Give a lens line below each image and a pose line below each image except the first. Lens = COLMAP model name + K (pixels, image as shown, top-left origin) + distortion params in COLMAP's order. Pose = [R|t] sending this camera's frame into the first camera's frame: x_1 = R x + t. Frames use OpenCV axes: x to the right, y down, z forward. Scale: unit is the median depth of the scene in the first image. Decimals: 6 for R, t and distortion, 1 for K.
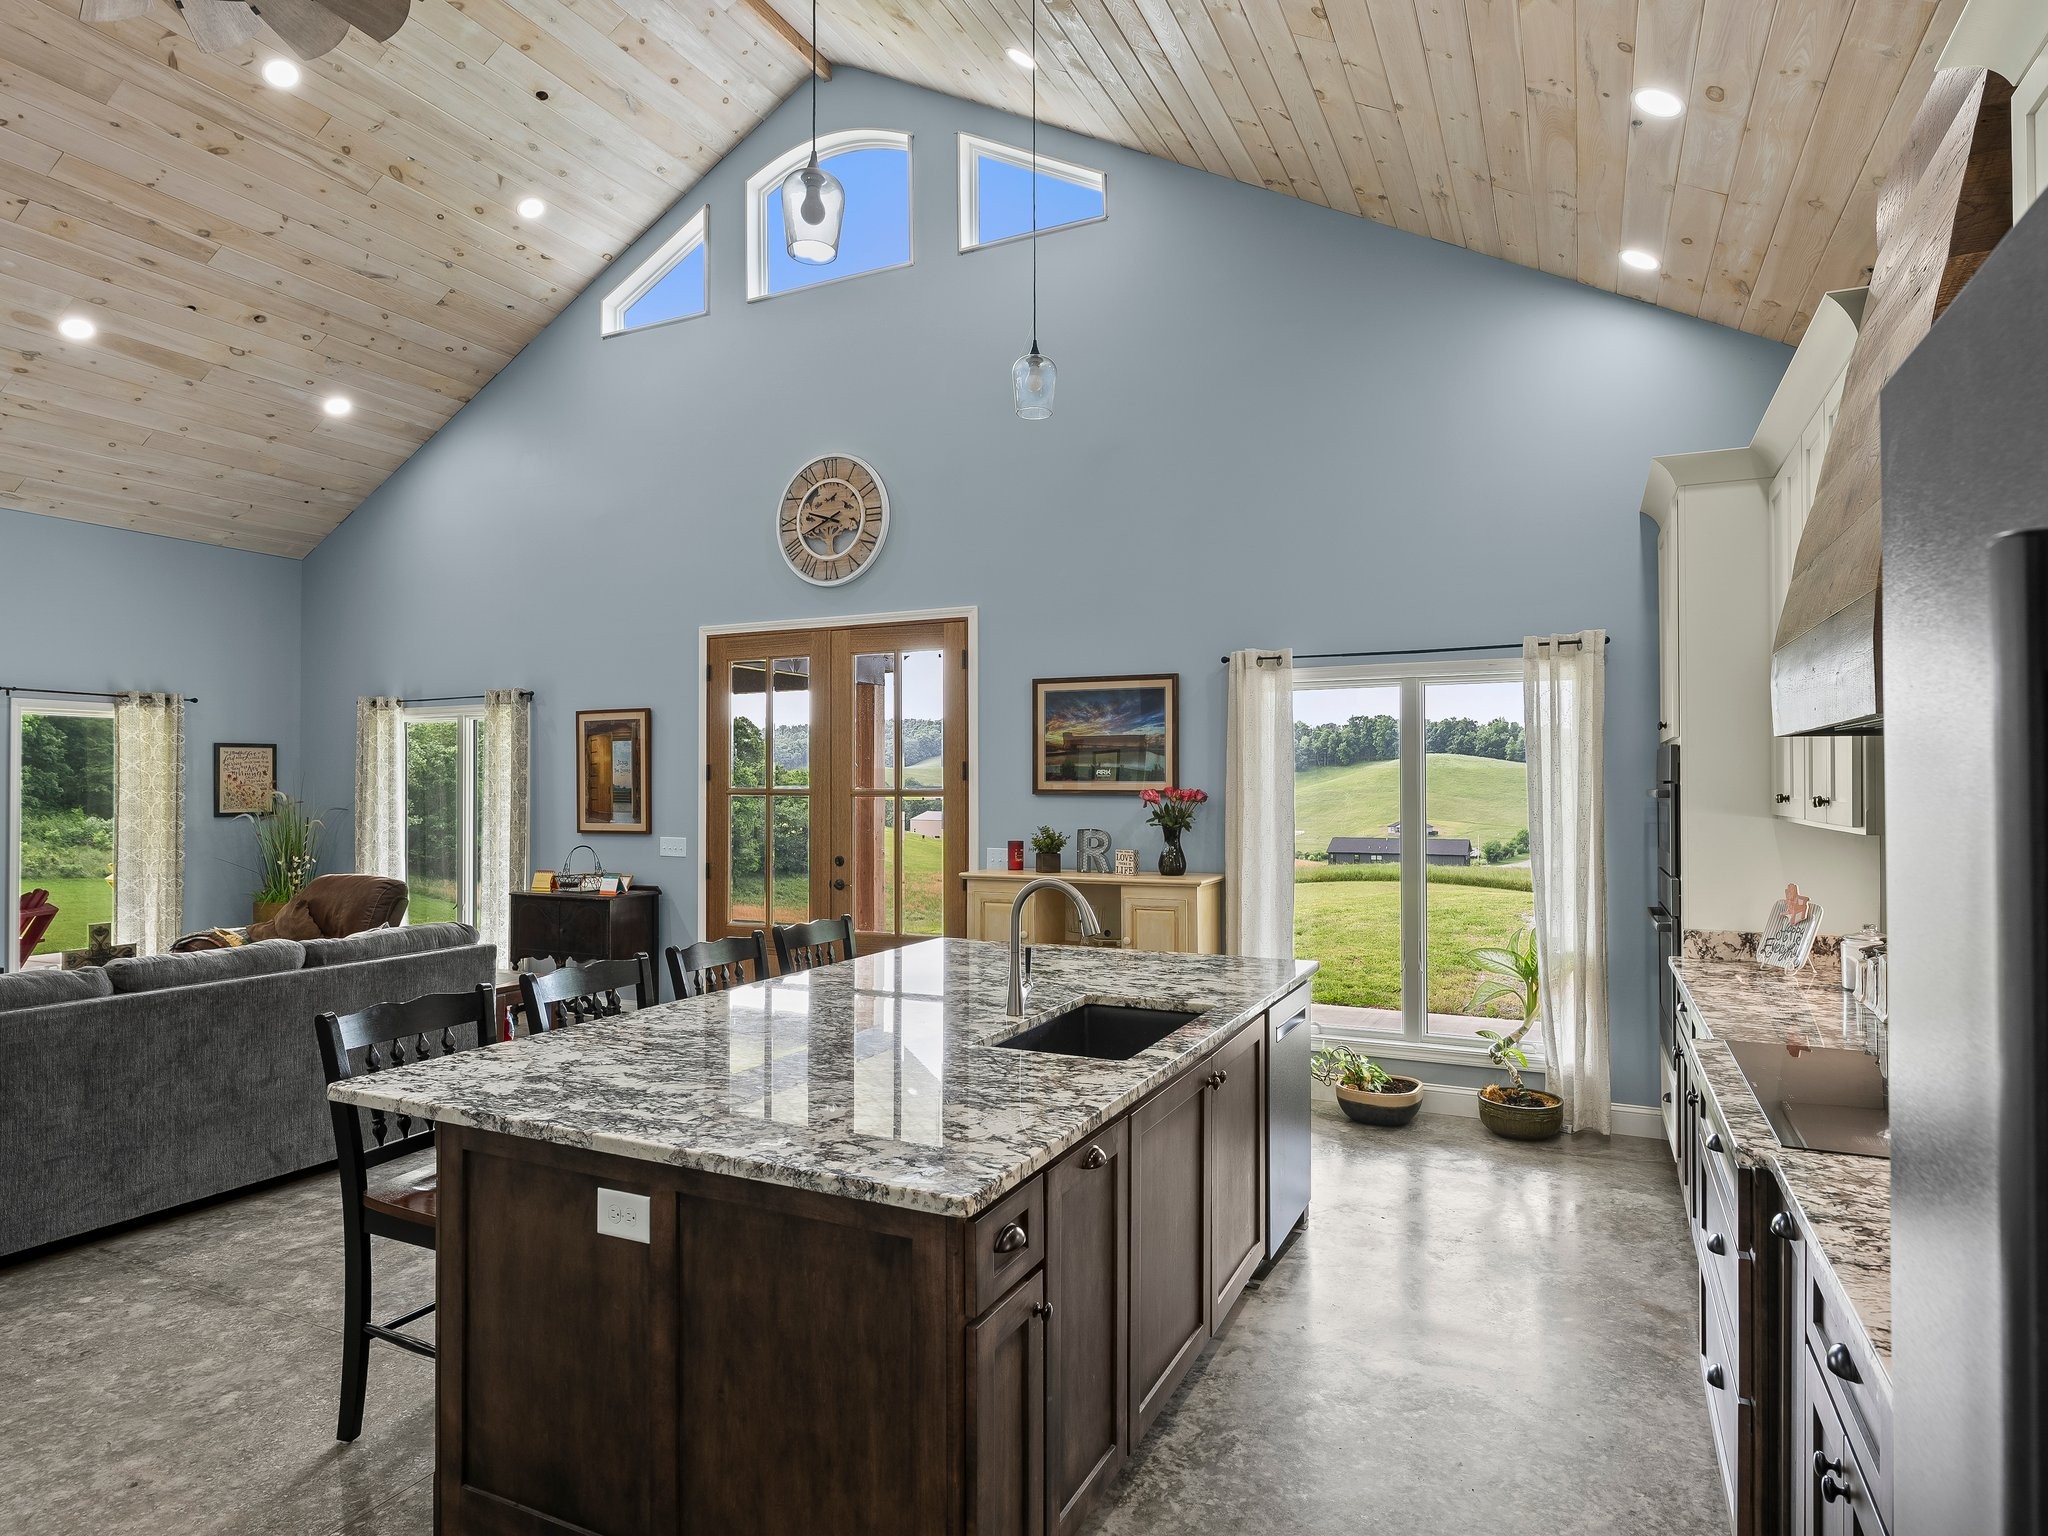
lens RADIAL K [[1163.2, 0, 1021.1], [0, 1163.2, 769.4], [0, 0, 1]] dist [-0.001394, -0.002758]
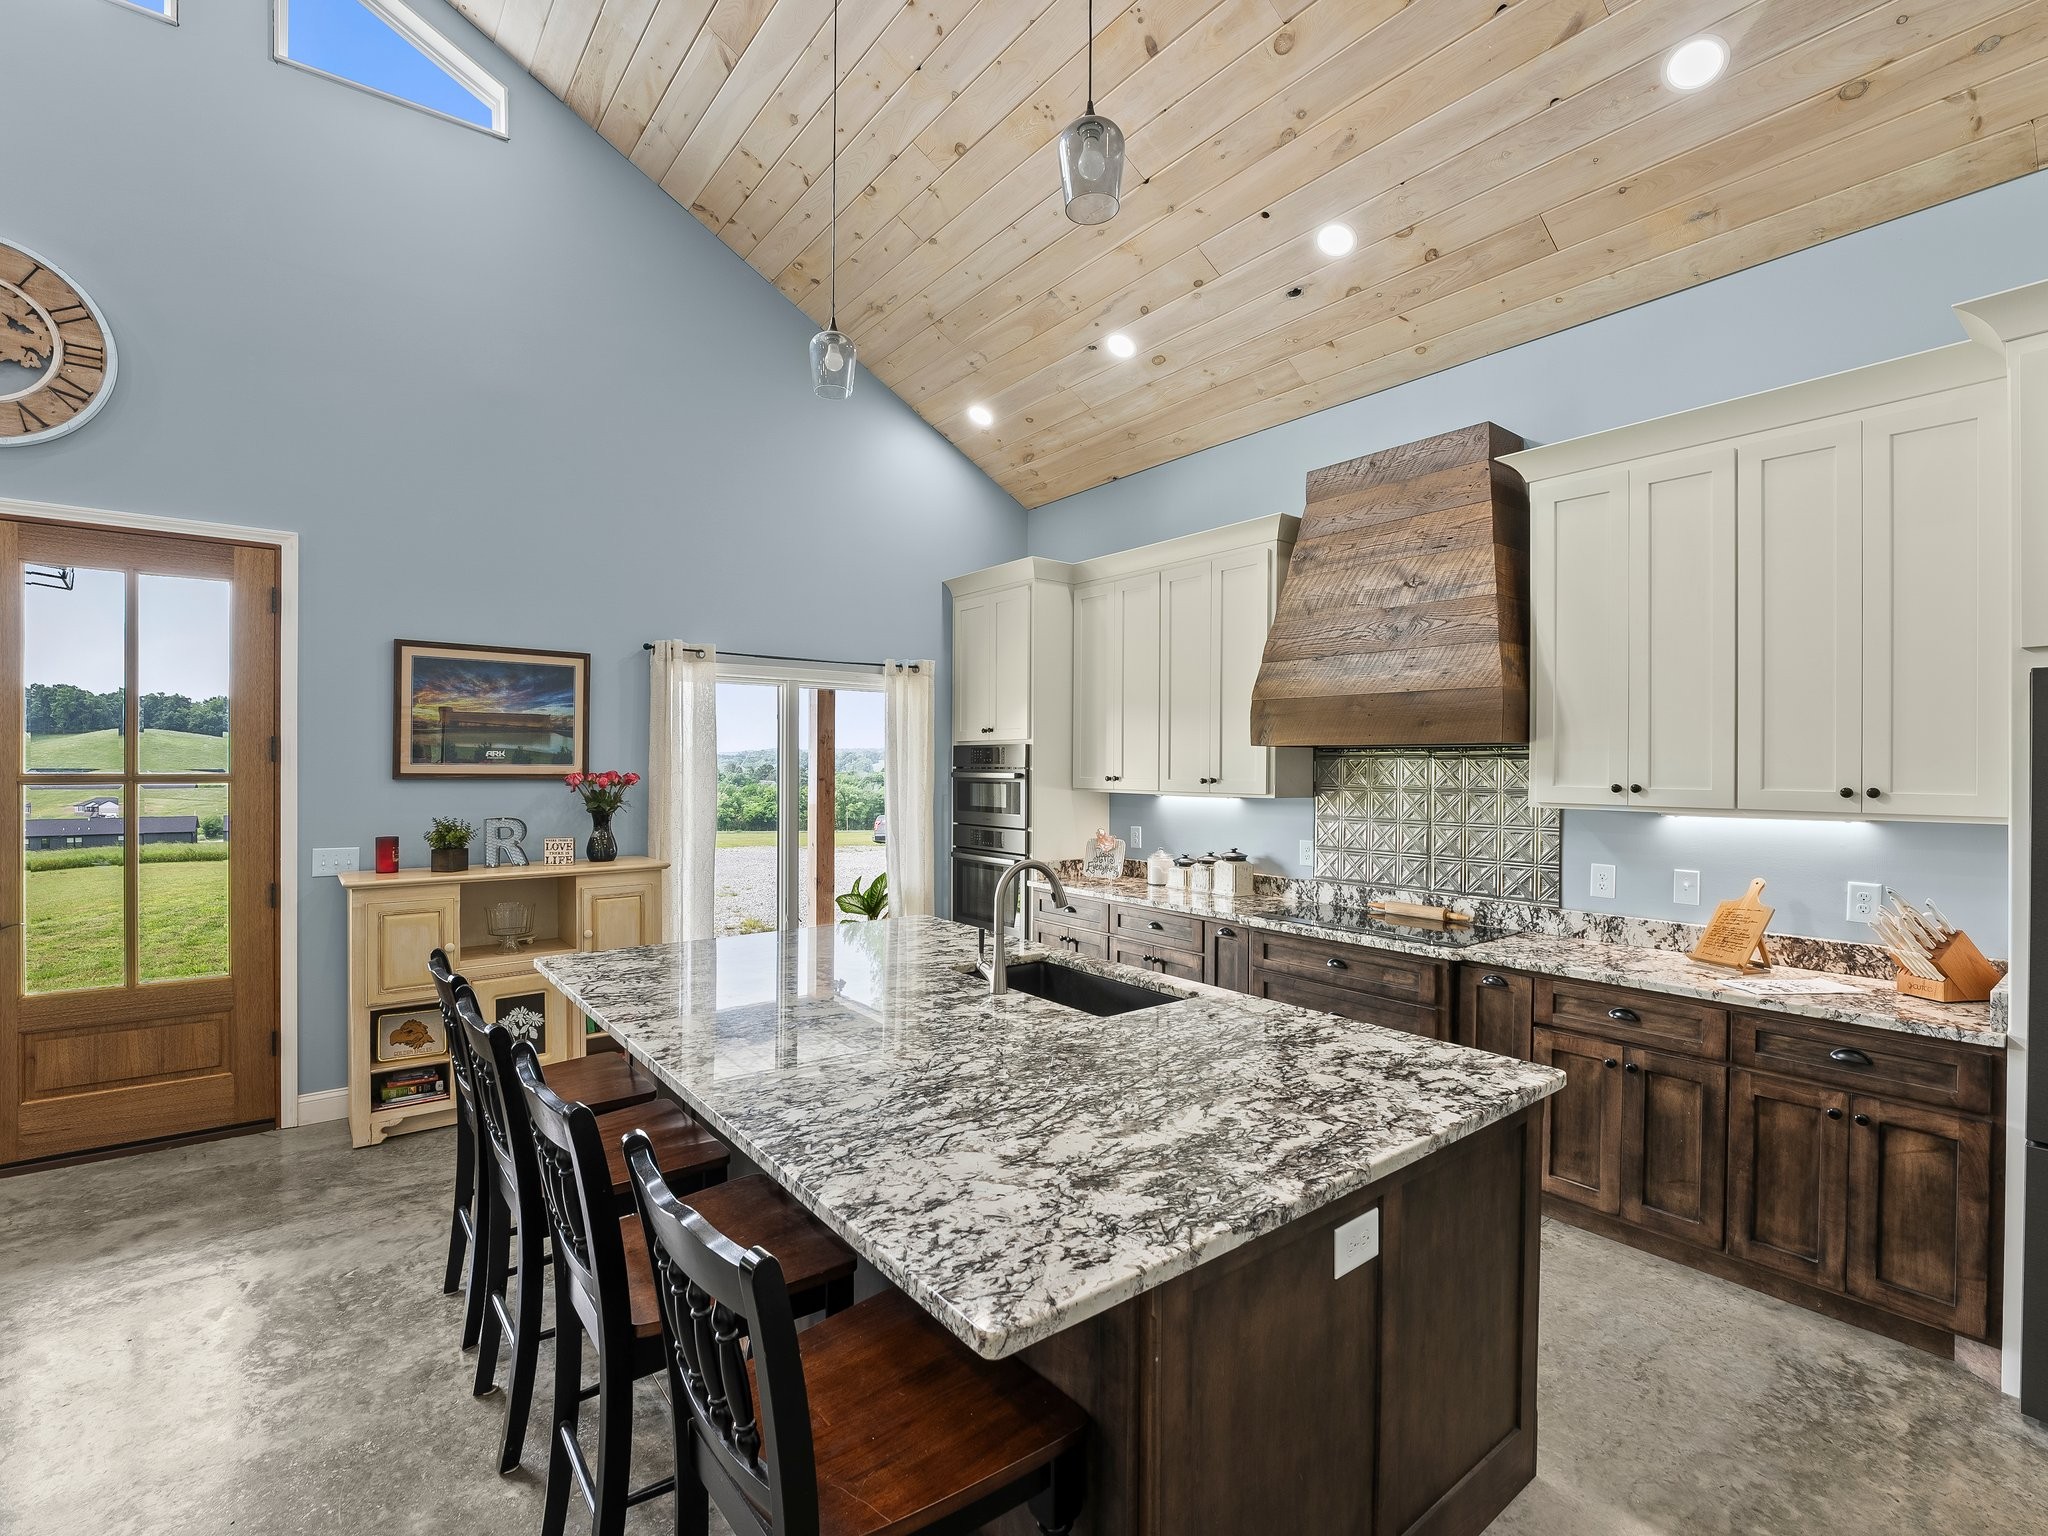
lens RADIAL K [[938.1, 0, 1024.2], [0, 938.1, 765.0], [0, 0, 1]] dist [-0.022508, 0.002843]
pose [[0.443603, 0.003598, 0.896216, -0.414521], [-0.017300, 0.999840, 0.004549, 0.000681], [-0.896057, -0.017522, 0.443594, 0.335606]]
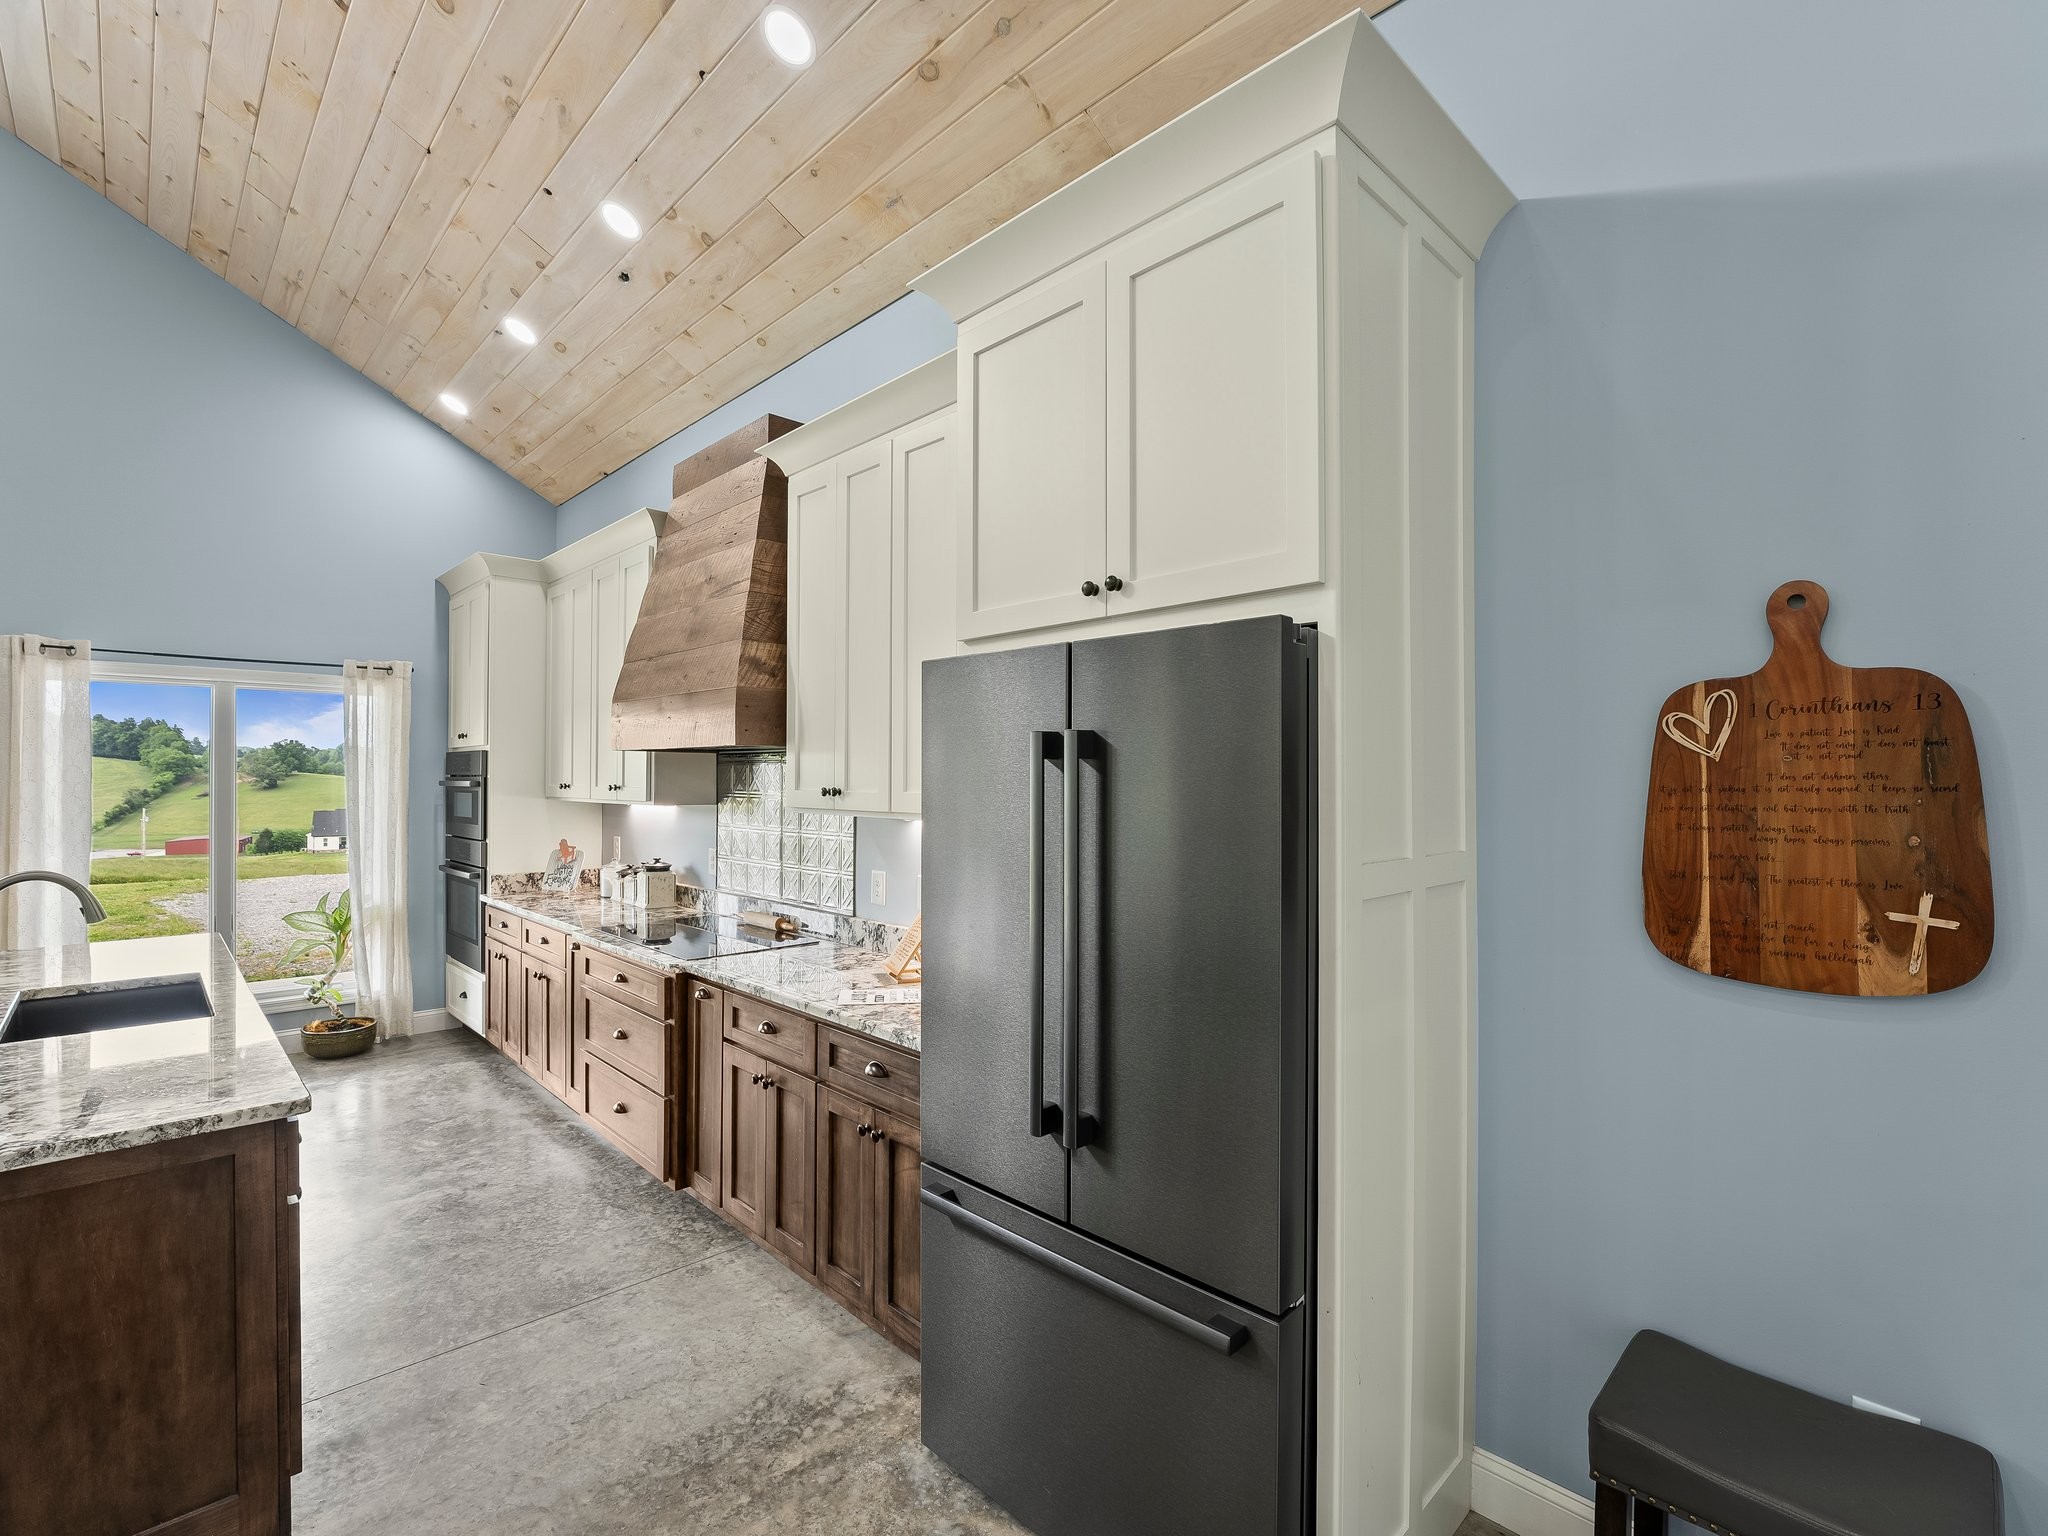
lens RADIAL K [[938.1, 0, 1010.7], [0, 938.1, 770.6], [0, 0, 1]] dist [-0.022508, 0.002843]
pose [[0.351210, 0.010119, 0.936242, -0.226270], [-0.015826, 0.999863, -0.004870, -0.000200], [-0.936163, -0.013106, 0.351322, -0.025767]]
